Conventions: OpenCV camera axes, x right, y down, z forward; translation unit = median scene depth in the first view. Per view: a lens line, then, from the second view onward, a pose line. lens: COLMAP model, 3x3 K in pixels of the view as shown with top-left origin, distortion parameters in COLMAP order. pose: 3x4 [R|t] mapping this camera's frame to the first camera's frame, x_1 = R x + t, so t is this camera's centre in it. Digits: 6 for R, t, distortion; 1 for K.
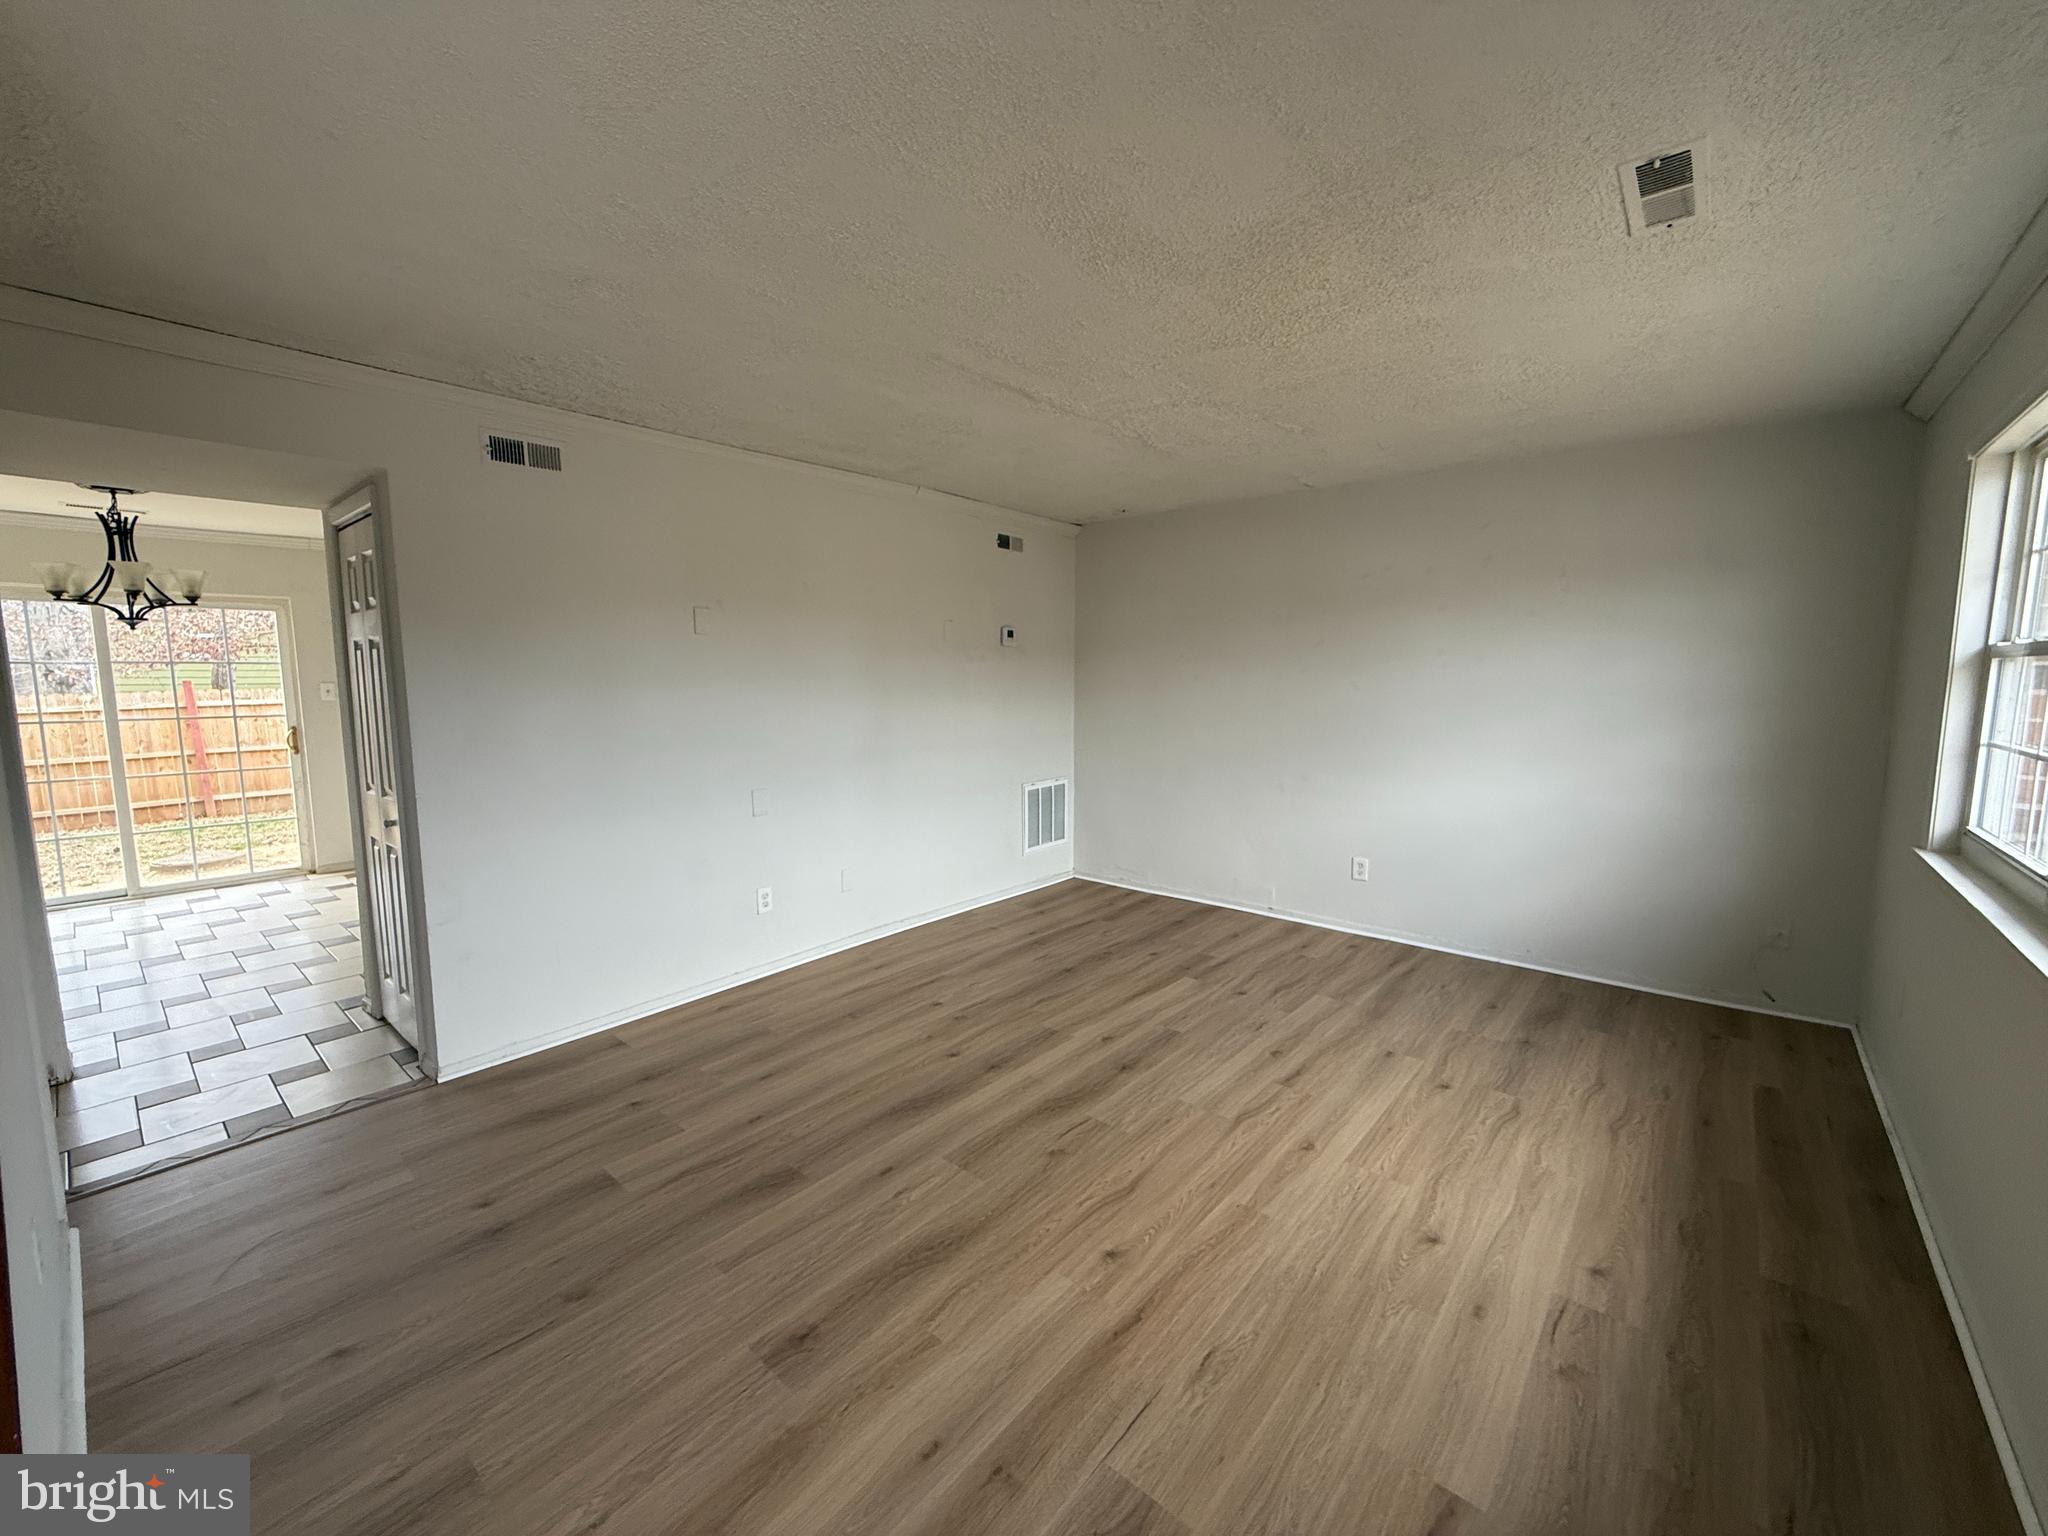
lens RADIAL K [[815.2, 0, 1010.4], [0, 815.2, 770.8], [0, 0, 1]] dist [-0.002850, 0.000395]
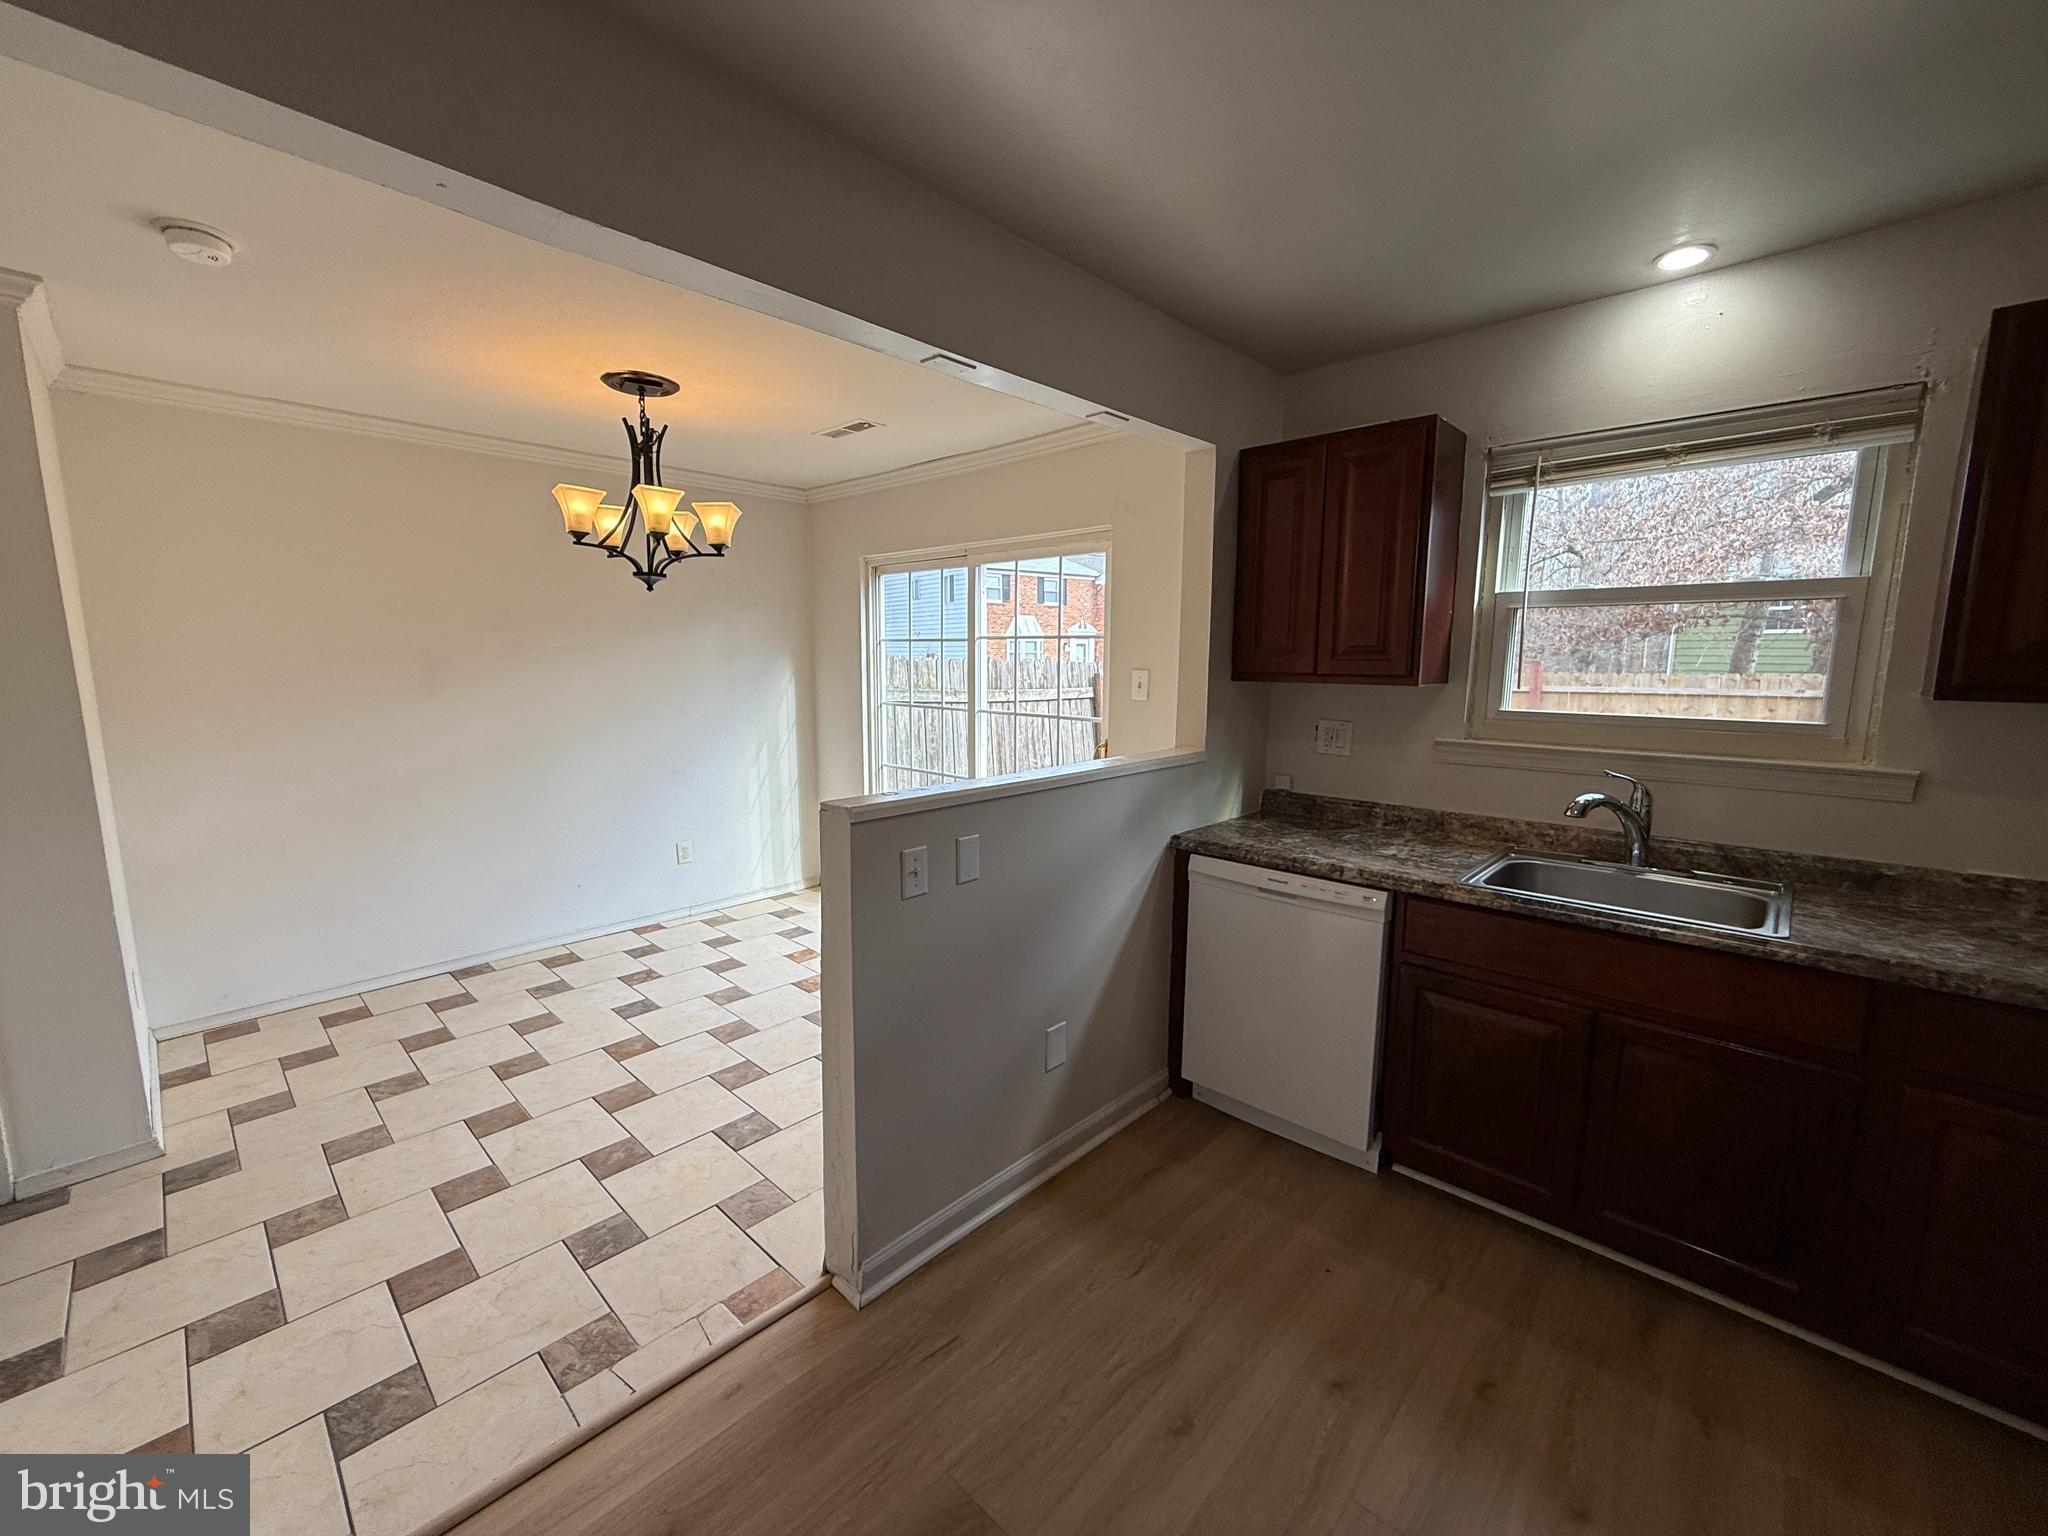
lens RADIAL K [[815.2, 0, 1017.2], [0, 815.2, 767.4], [0, 0, 1]] dist [-0.002850, 0.000395]
pose [[-0.046926, 0.142481, -0.988685, -0.301399], [-0.121333, 0.981633, 0.147223, -0.132333], [0.991502, 0.126869, -0.028776, 1.084438]]
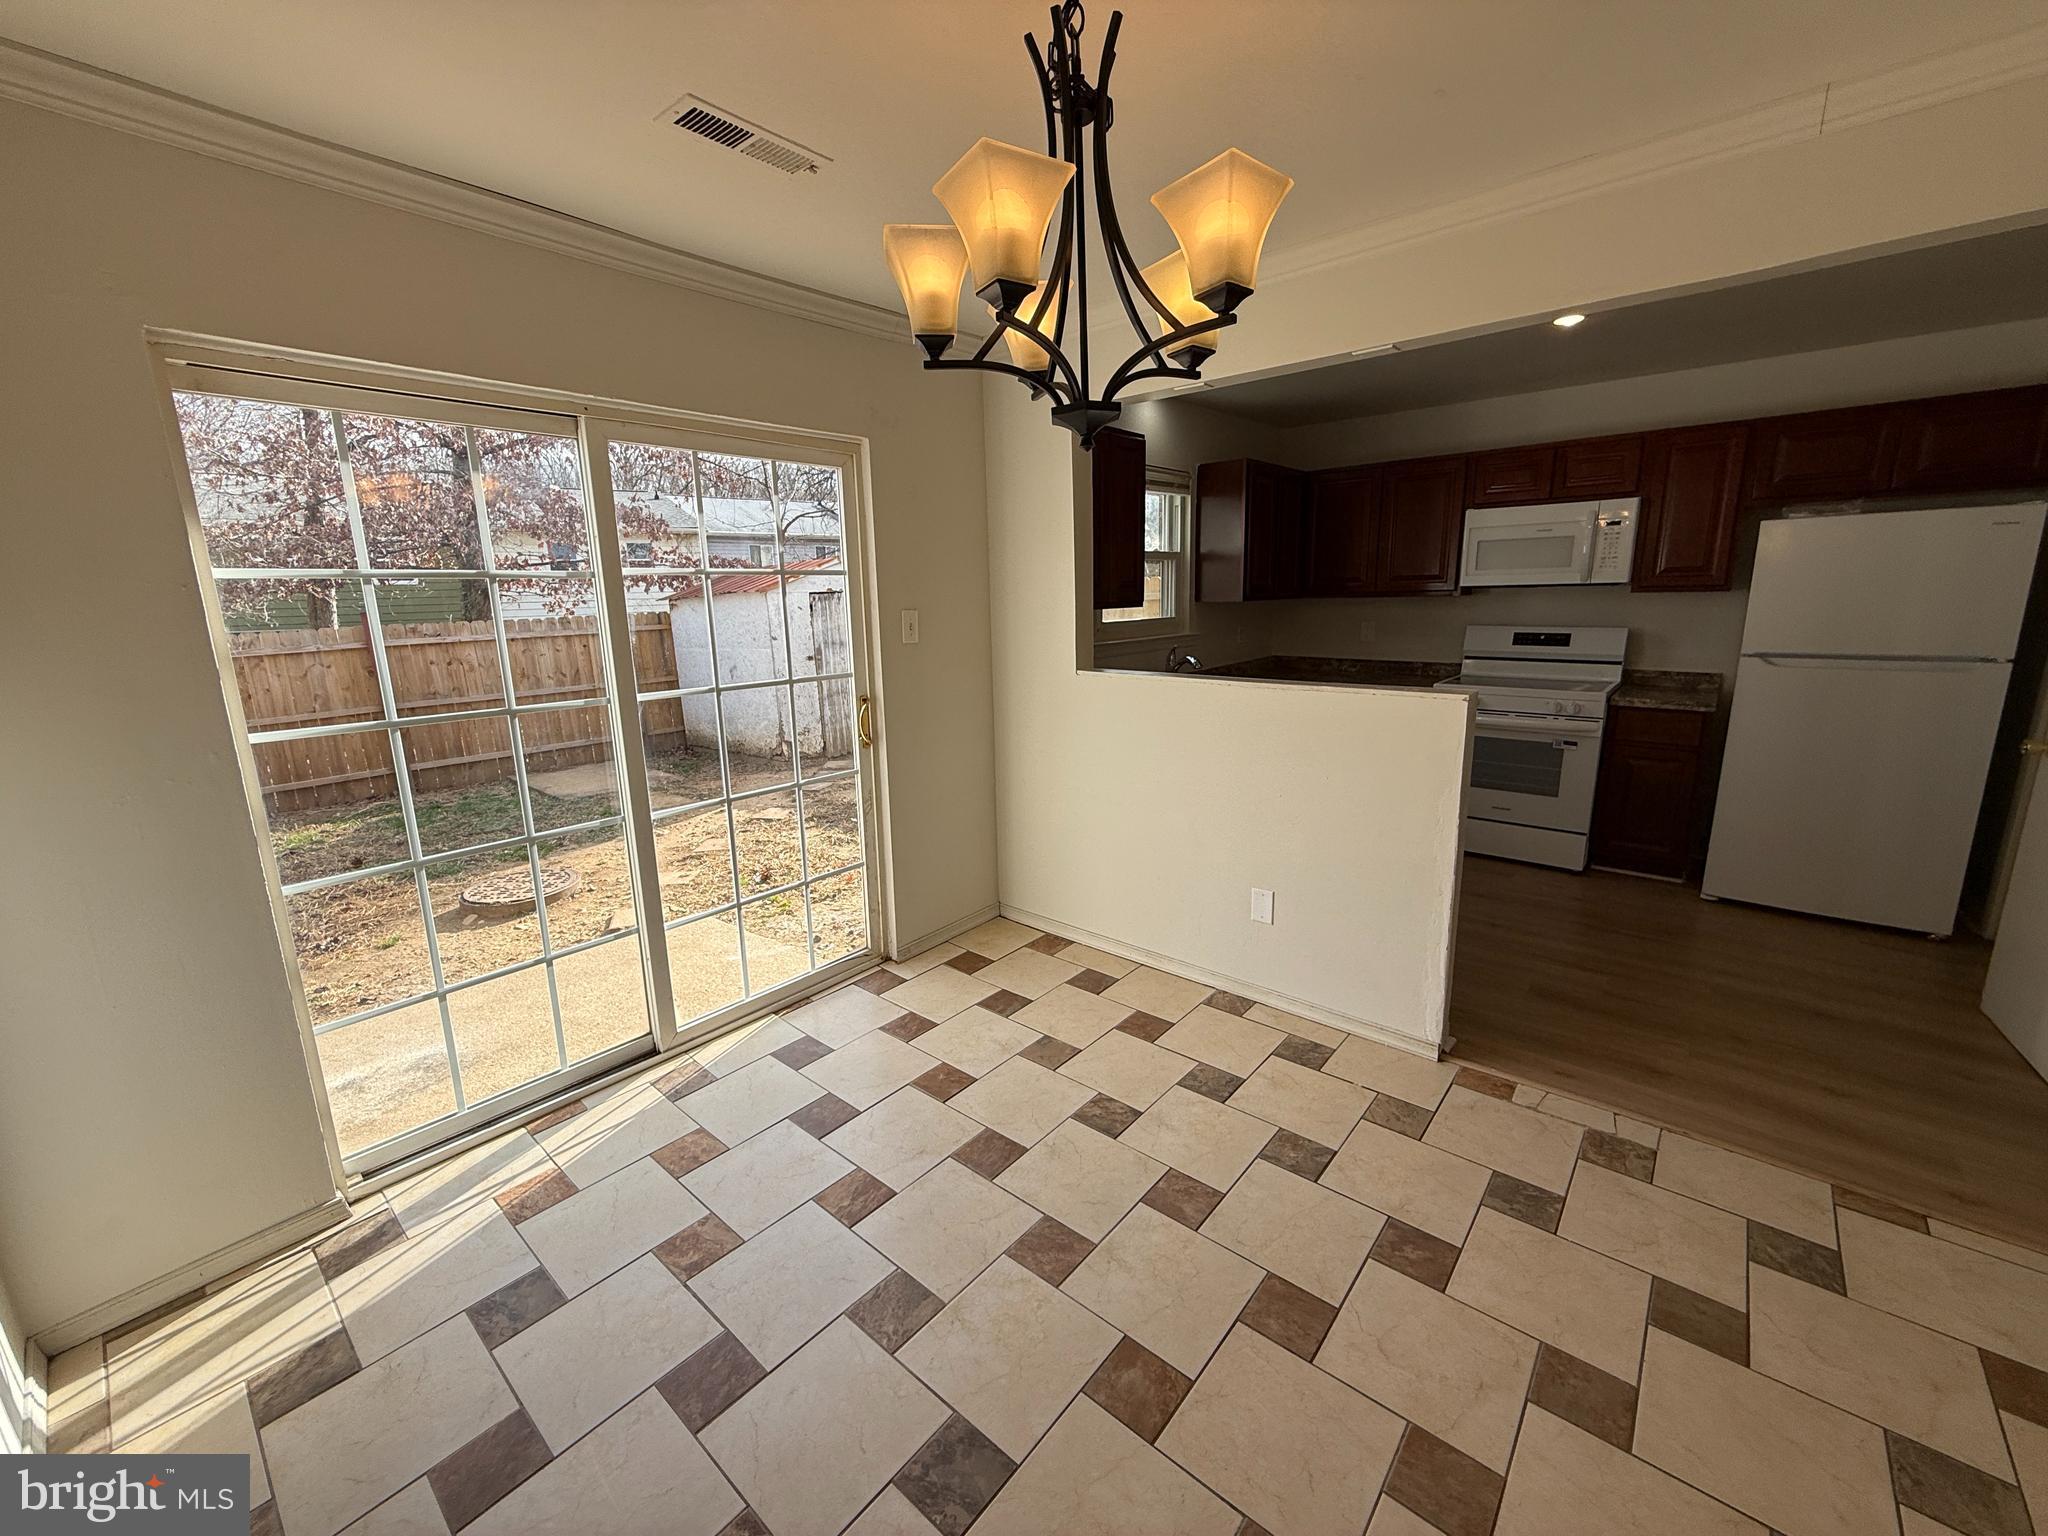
lens RADIAL K [[815.2, 0, 1015.8], [0, 815.2, 768.3], [0, 0, 1]] dist [-0.002850, 0.000395]
pose [[0.999807, -0.016645, -0.010429, -0.885745], [0.017556, 0.995380, 0.094397, -0.063011], [0.008809, -0.094562, 0.995480, 0.538358]]
